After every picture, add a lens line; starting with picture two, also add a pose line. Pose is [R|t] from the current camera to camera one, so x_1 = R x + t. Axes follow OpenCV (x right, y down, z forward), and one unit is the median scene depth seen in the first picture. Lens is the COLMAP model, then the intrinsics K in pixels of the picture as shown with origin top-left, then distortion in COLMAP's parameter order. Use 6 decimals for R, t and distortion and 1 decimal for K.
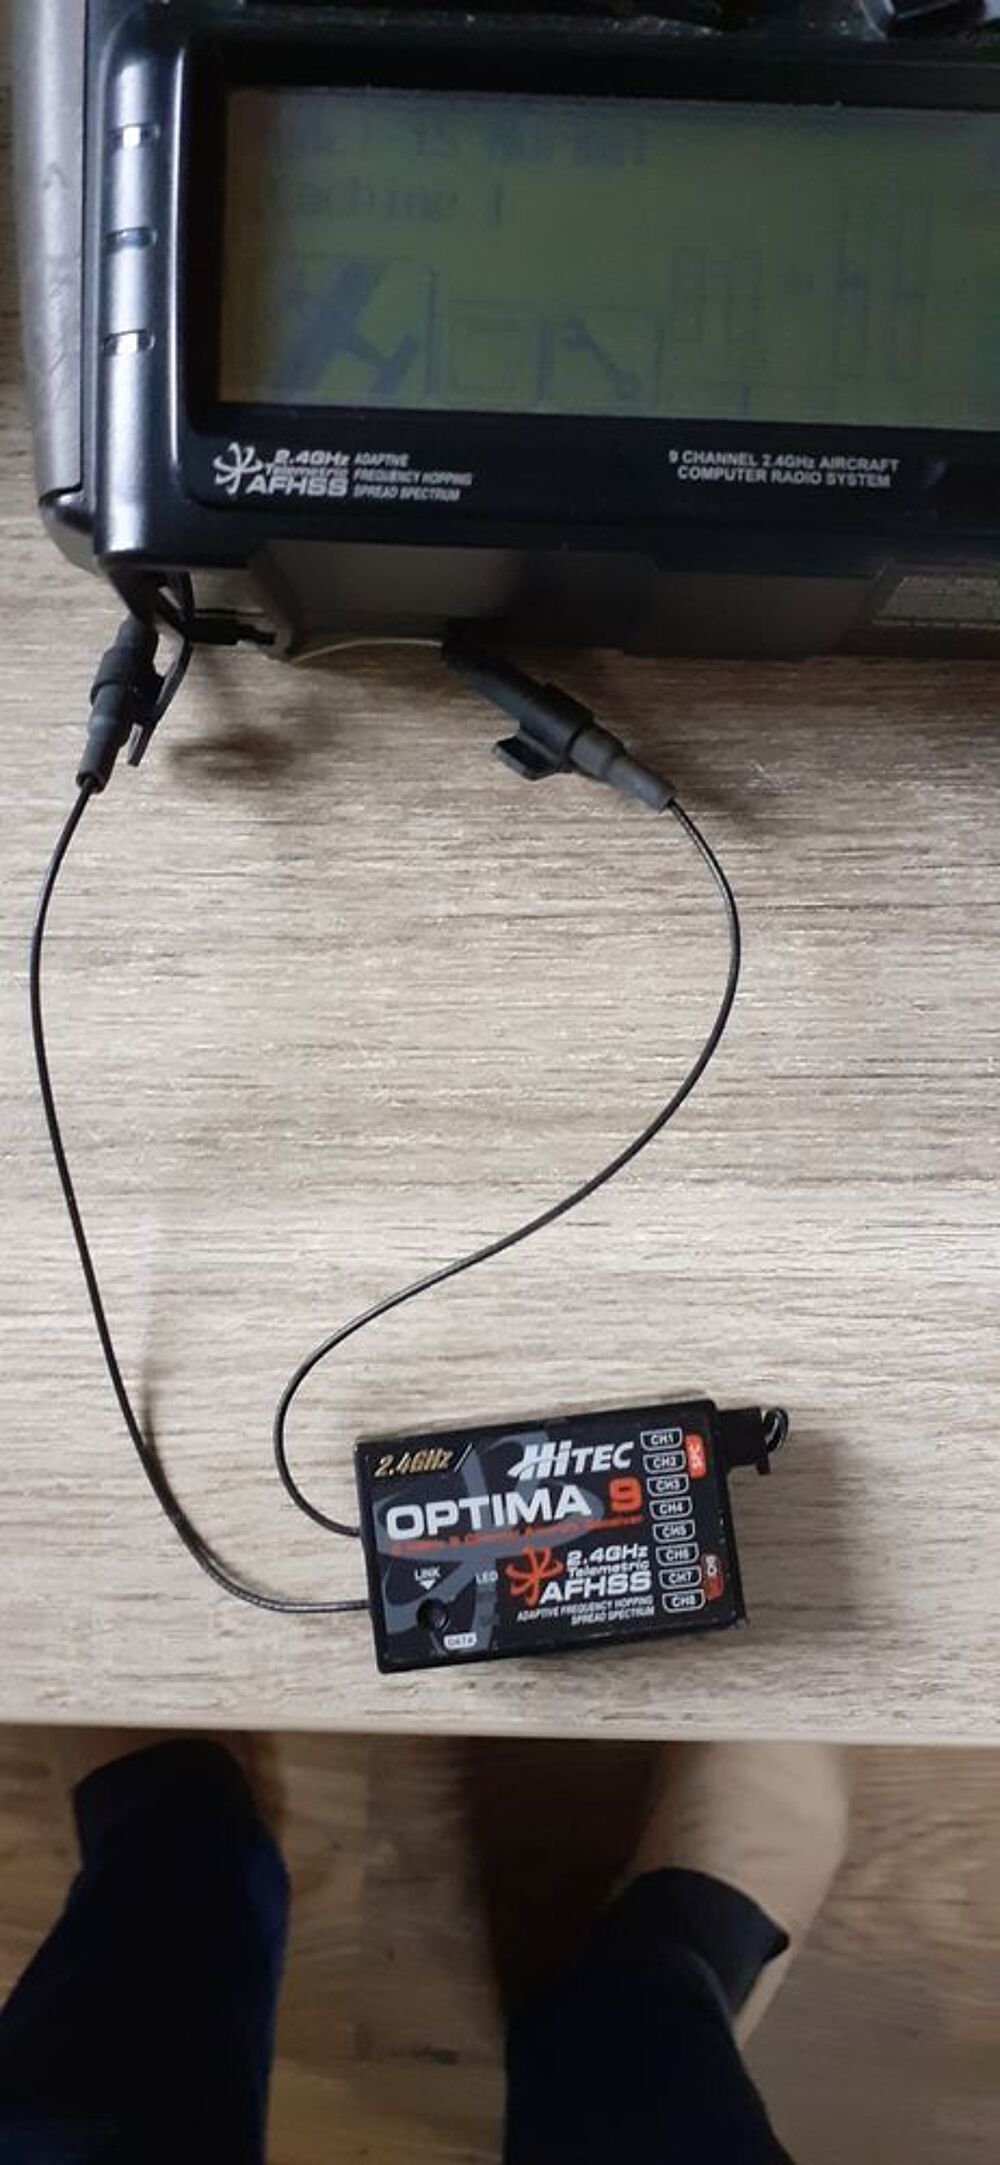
lens RADIAL K [[1939.4, 0, 510.9], [0, 1939.4, 1066.8], [0, 0, 1]] dist [0.072042, -0.277771]
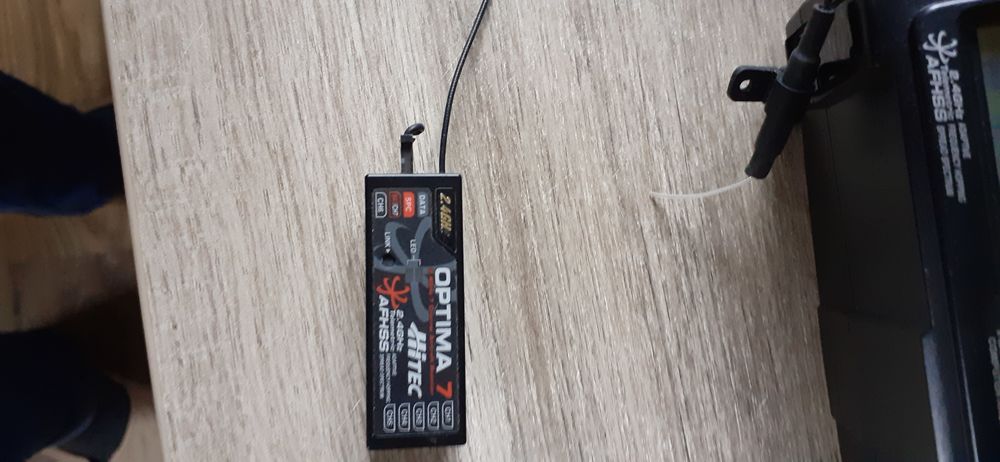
lens RADIAL K [[802.5, 0, 468.3], [0, 802.5, 207.9], [0, 0, 1]] dist [0.001034, -0.004636]
pose [[0.169707, 0.984964, -0.032318, -0.052580], [-0.985455, 0.169903, 0.003377, 0.061061], [0.008817, 0.031275, 0.999472, 0.335242]]
